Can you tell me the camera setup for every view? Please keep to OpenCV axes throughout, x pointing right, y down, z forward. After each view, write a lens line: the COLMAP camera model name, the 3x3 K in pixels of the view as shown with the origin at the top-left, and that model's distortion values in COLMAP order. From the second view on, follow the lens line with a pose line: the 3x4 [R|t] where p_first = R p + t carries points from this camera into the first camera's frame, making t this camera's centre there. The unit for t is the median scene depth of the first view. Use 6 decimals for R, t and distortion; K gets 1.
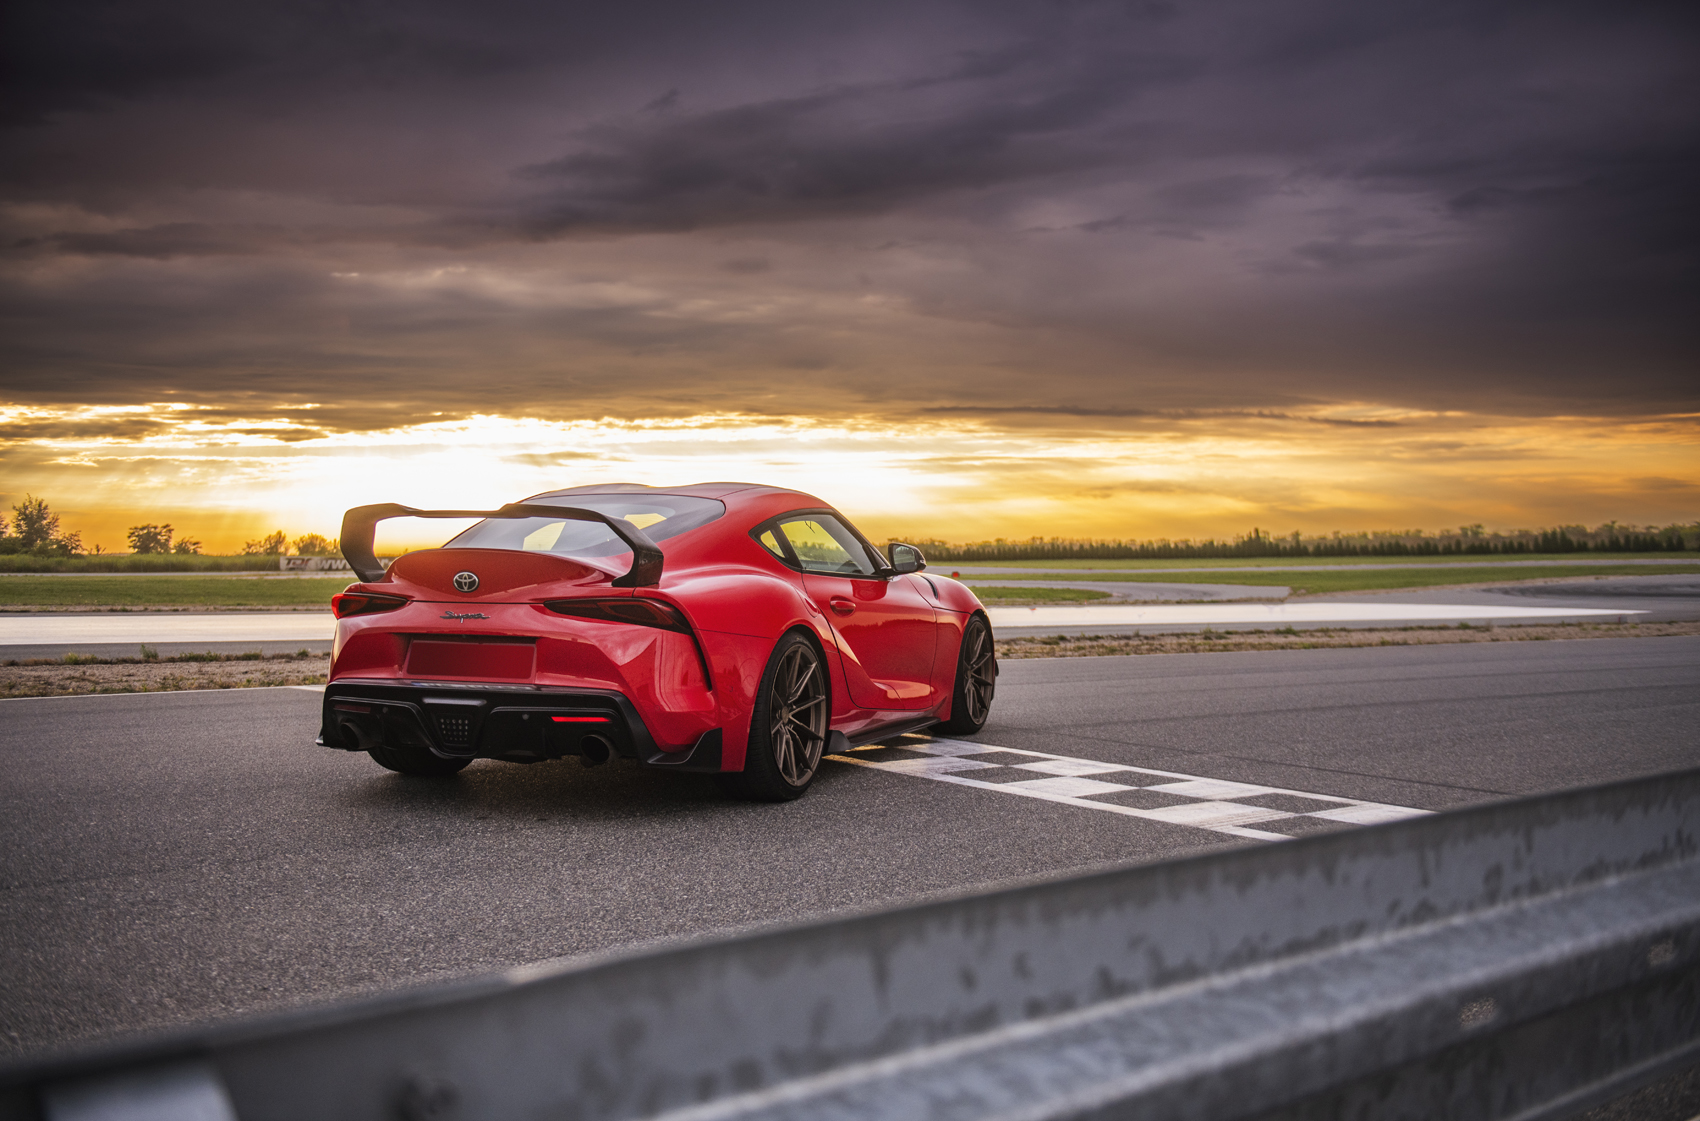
lens RADIAL K [[1589.9, 0, 850.0], [0, 1589.9, 560.5], [0, 0, 1]] dist [-0.003612, -0.003959]
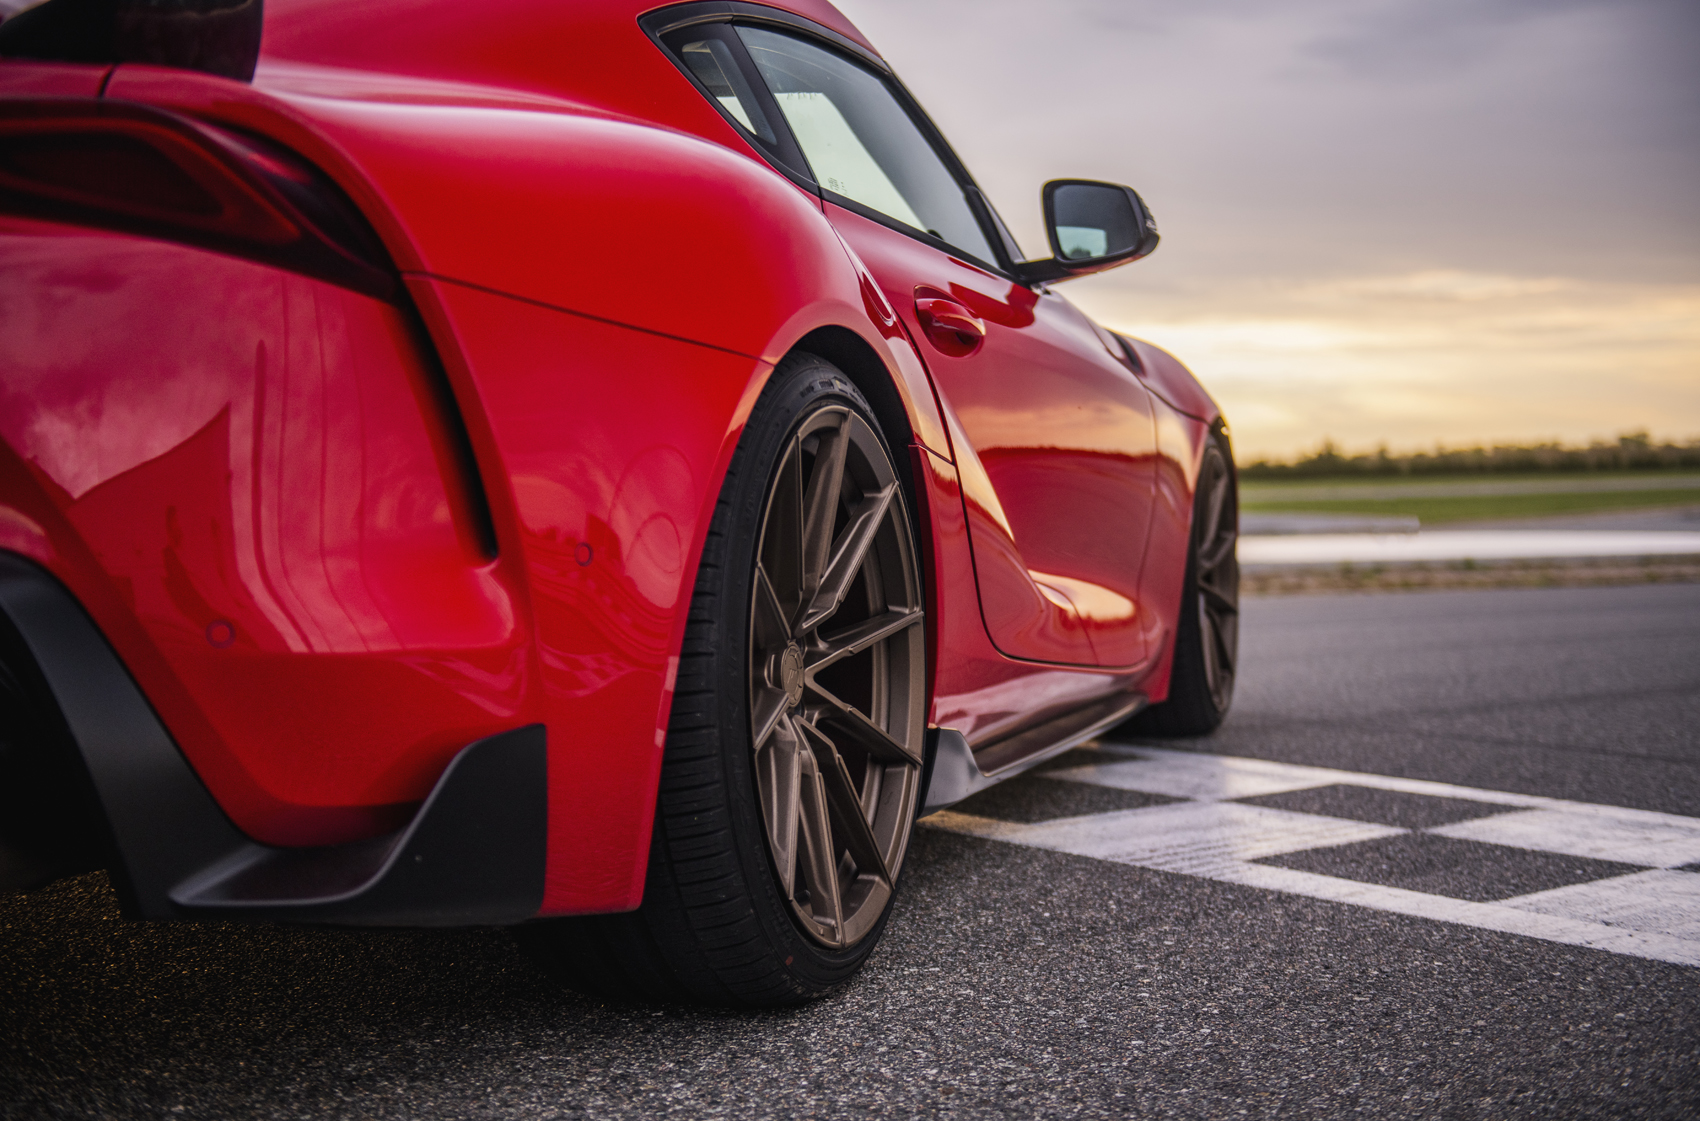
lens RADIAL K [[2308.3, 0, 850.0], [0, 2308.3, 560.5], [0, 0, 1]] dist [0.225646, -0.002712]
pose [[0.999254, -0.009455, 0.037441, -0.044564], [0.008188, 0.999393, 0.033853, 0.063983], [-0.037739, -0.033522, 0.998725, 0.603082]]
